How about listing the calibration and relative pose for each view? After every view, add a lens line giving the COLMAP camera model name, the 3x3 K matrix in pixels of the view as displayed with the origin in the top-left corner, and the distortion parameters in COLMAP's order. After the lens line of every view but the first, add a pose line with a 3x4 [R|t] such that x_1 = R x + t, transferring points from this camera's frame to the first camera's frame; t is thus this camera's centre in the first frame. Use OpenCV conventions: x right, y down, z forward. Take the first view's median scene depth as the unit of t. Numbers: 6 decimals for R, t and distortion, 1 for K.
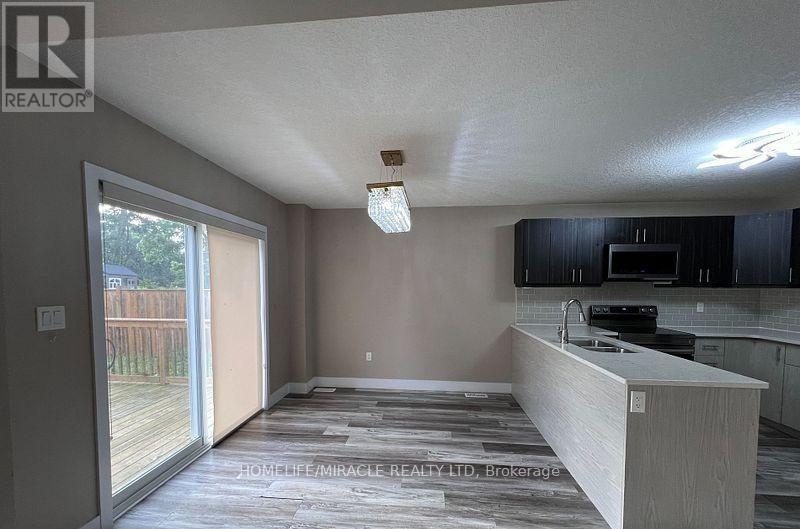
lens RADIAL K [[319.4, 0, 397.4], [0, 319.4, 299.1], [0, 0, 1]] dist [-0.000125, 0.000228]
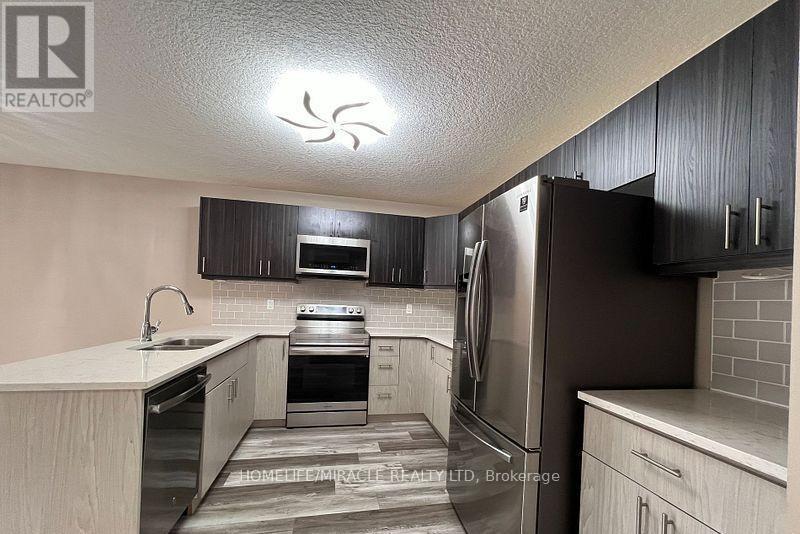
lens RADIAL K [[320.3, 0, 399.6], [0, 320.3, 297.6], [0, 0, 1]] dist [-0.000356, -0.000030]
pose [[0.956115, 0.035650, 0.290814, 0.674685], [-0.021725, 0.998464, -0.050972, 0.044845], [-0.292184, 0.042418, 0.955421, 0.060087]]
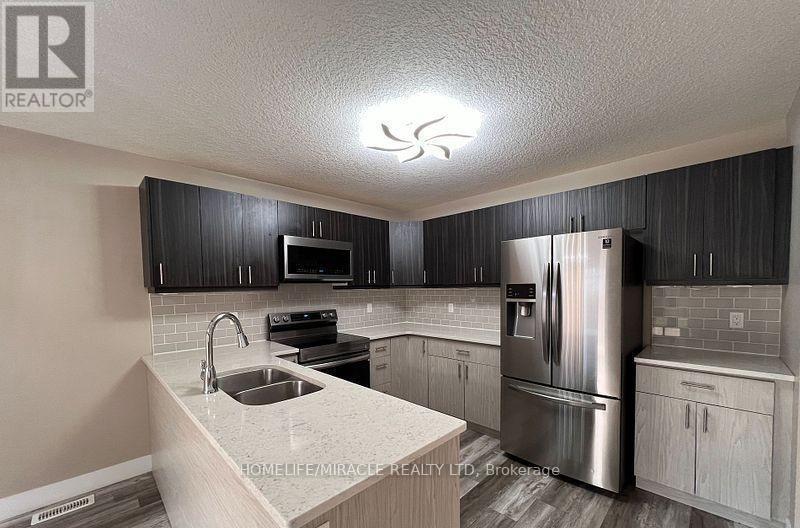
lens RADIAL K [[319.4, 0, 397.4], [0, 319.4, 298.6], [0, 0, 1]] dist [-0.000125, 0.000228]
pose [[0.641226, -0.041128, 0.766249, 0.236458], [0.049618, 0.998695, 0.012083, -0.013220], [-0.765746, 0.030272, 0.642430, 0.291317]]
